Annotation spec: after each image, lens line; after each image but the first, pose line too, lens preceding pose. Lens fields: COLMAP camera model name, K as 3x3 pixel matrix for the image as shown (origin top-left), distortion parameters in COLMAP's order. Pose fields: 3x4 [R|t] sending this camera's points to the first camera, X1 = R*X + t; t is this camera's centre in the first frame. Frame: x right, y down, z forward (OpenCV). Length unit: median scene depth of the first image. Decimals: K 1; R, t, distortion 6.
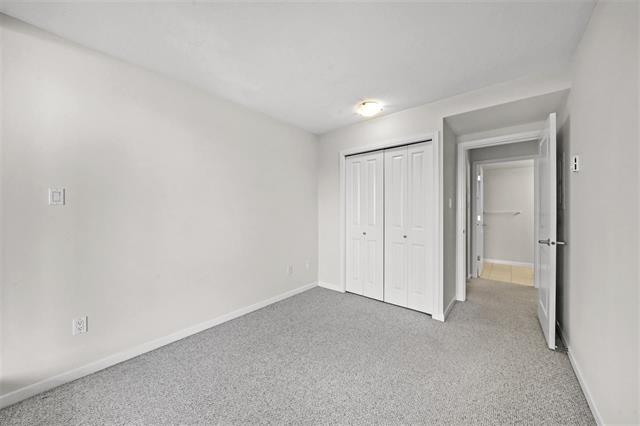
lens RADIAL K [[224.1, 0, 312.8], [0, 224.1, 213.3], [0, 0, 1]] dist [-0.000874, 0.000031]
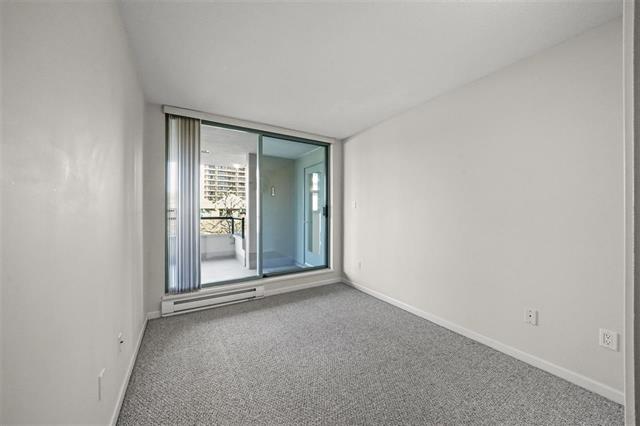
lens RADIAL K [[224.1, 0, 312.8], [0, 224.1, 213.3], [0, 0, 1]] dist [-0.000874, 0.000031]
pose [[-0.321142, 0.002385, -0.947028, 0.931346], [-0.003929, 0.999985, 0.003851, -0.004604], [0.947023, 0.004958, -0.321128, 1.037054]]
